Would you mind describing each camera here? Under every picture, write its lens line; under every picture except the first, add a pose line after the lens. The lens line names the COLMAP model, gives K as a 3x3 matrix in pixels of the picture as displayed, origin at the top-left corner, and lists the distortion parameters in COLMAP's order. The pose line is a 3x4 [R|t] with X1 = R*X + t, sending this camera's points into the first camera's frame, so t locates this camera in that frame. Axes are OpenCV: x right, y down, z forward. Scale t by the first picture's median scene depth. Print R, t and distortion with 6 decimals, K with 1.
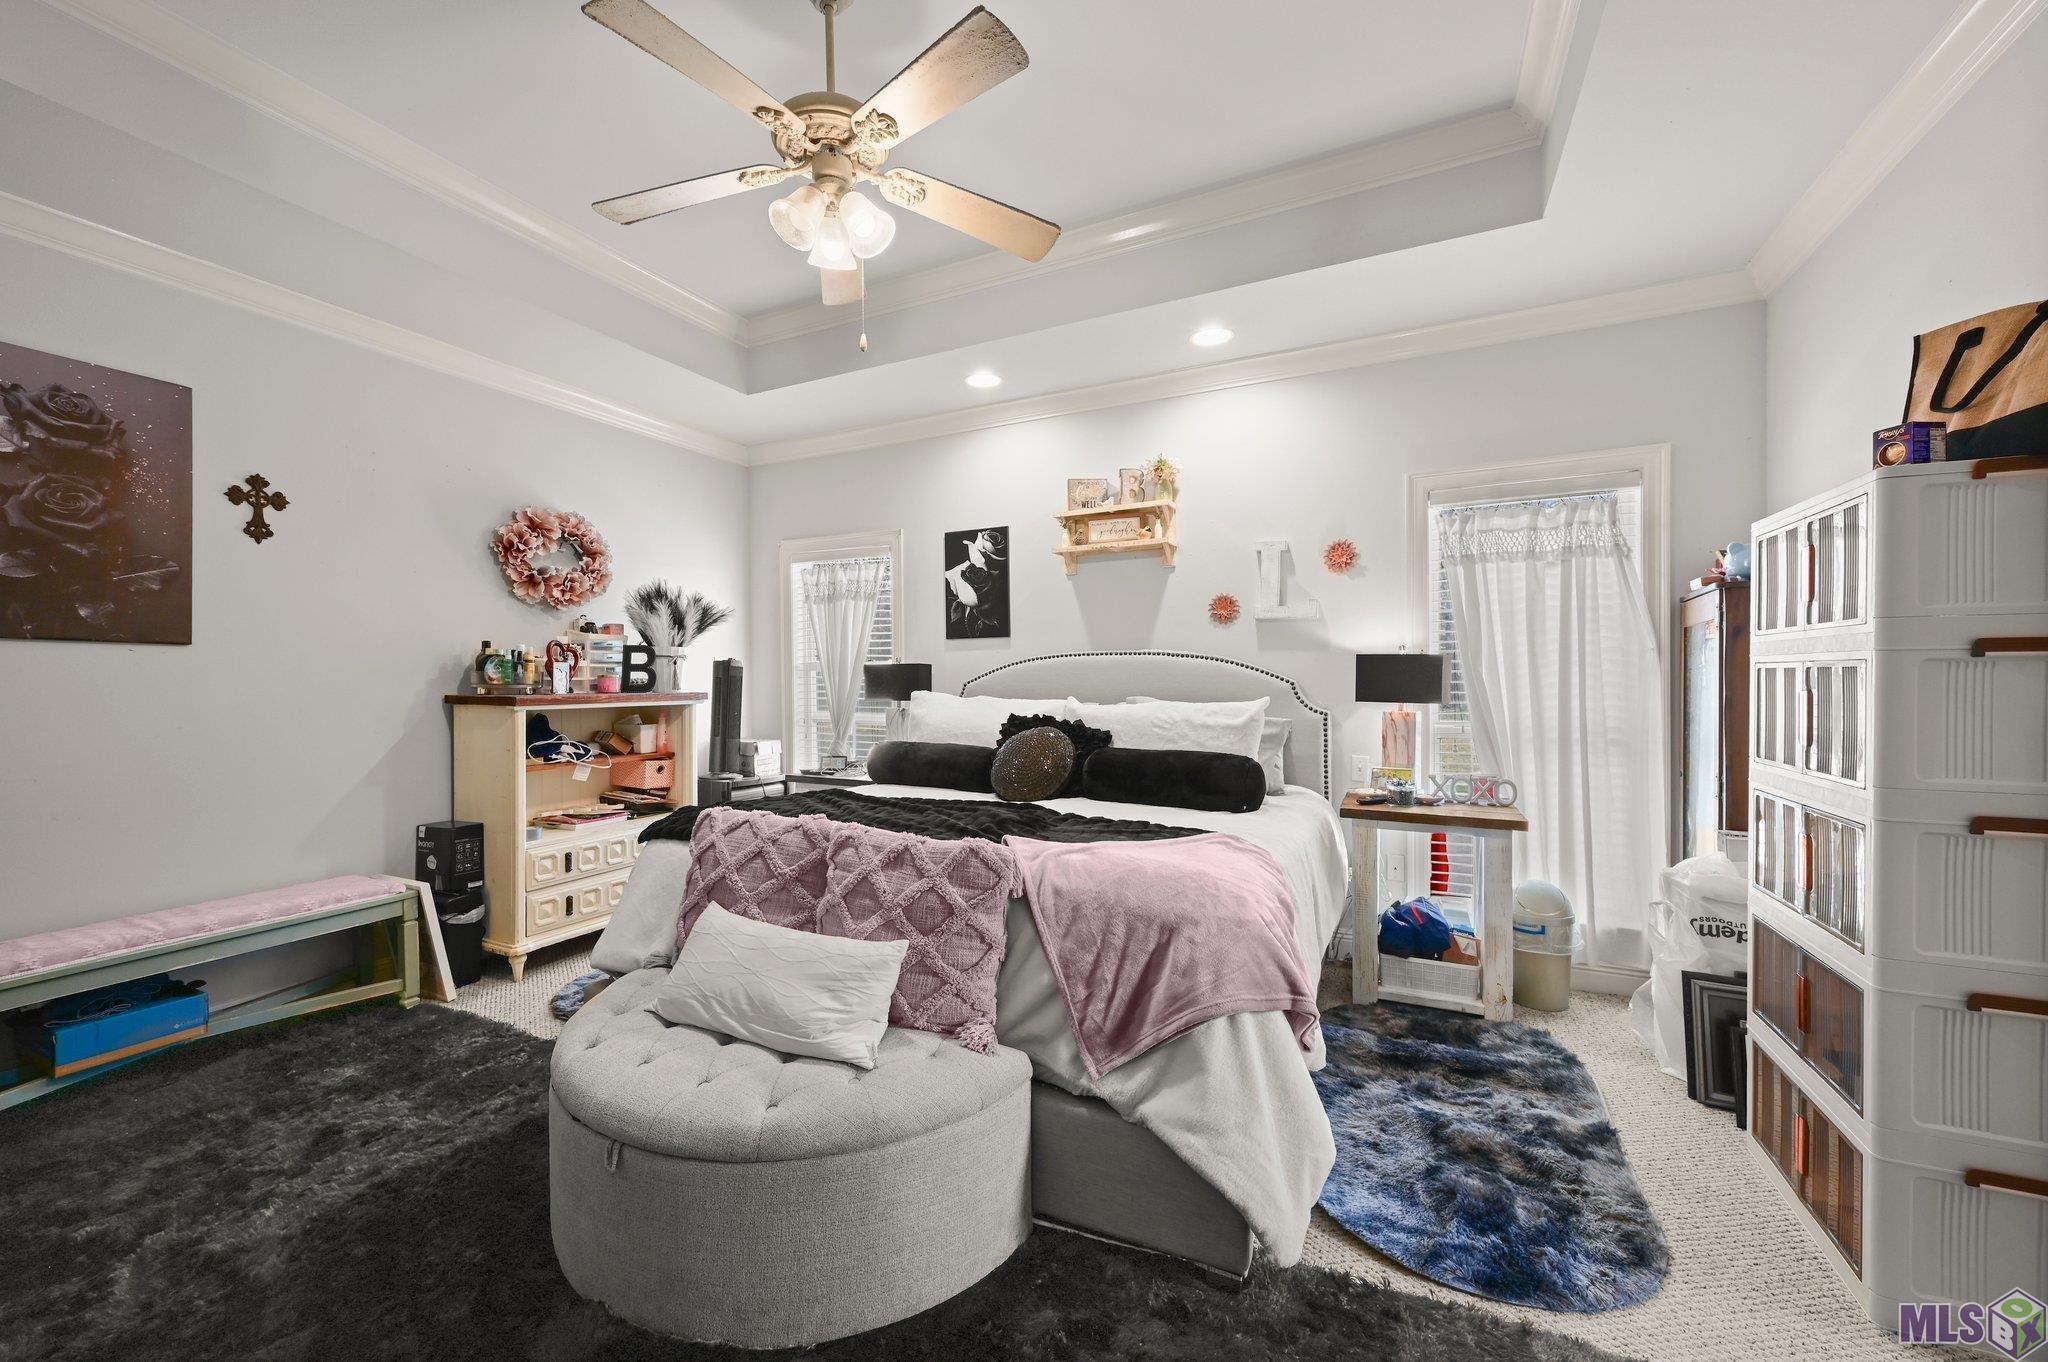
lens RADIAL K [[816.7, 0, 1007.5], [0, 816.7, 682.6], [0, 0, 1]] dist [-0.001462, 0.000384]
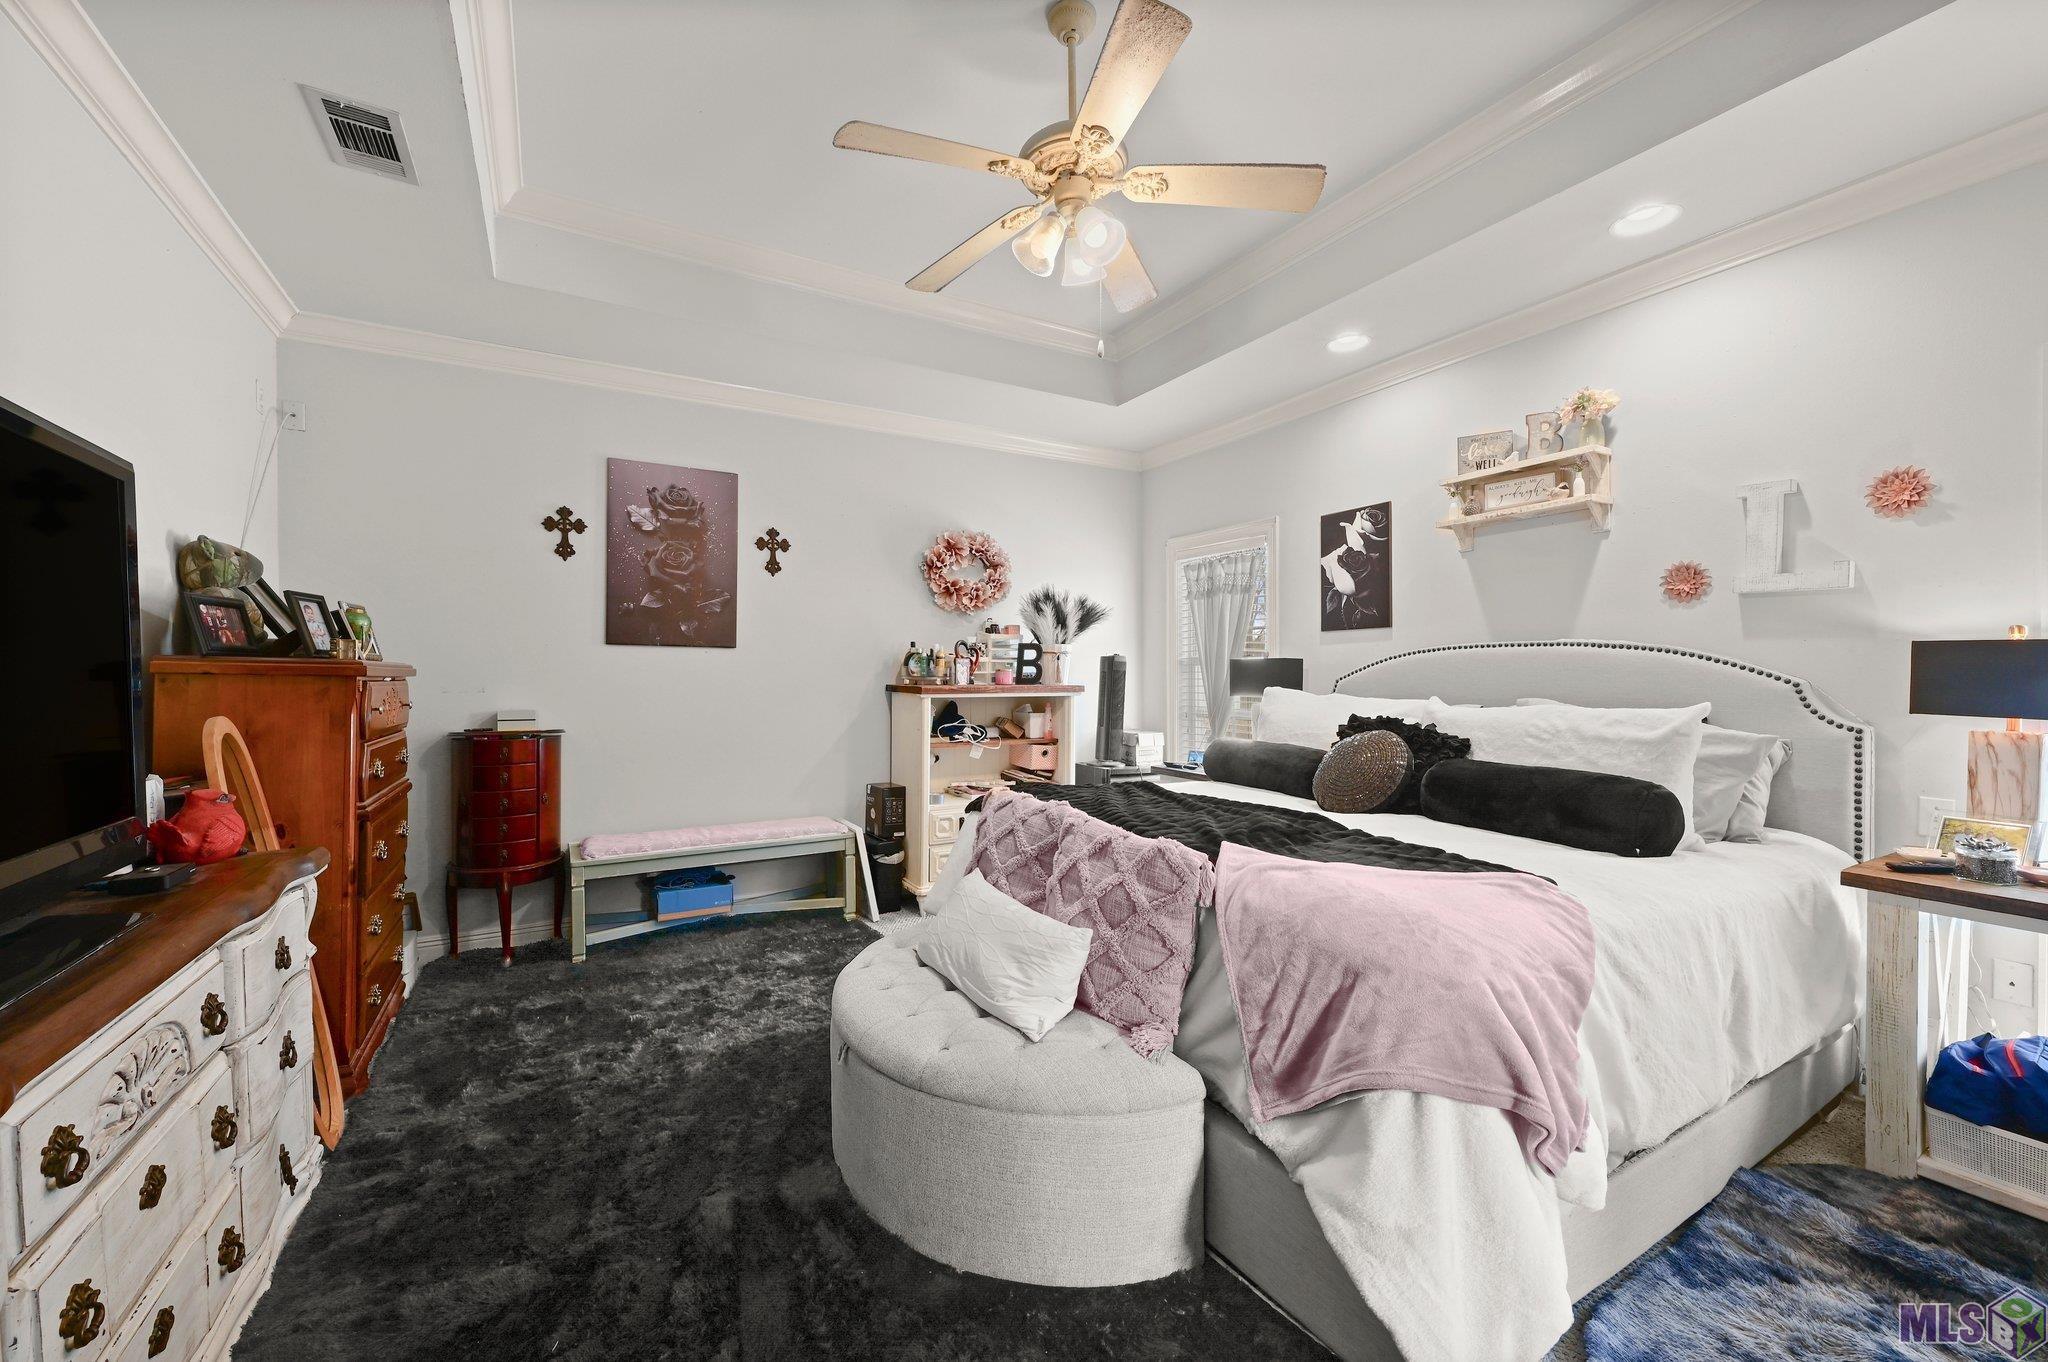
lens RADIAL K [[816.7, 0, 1010.0], [0, 816.7, 677.4], [0, 0, 1]] dist [-0.001462, 0.000384]
pose [[0.822492, 0.008848, -0.568707, 0.235286], [-0.008434, 0.999959, 0.003360, -0.002099], [0.568714, 0.002033, 0.822533, 0.062535]]
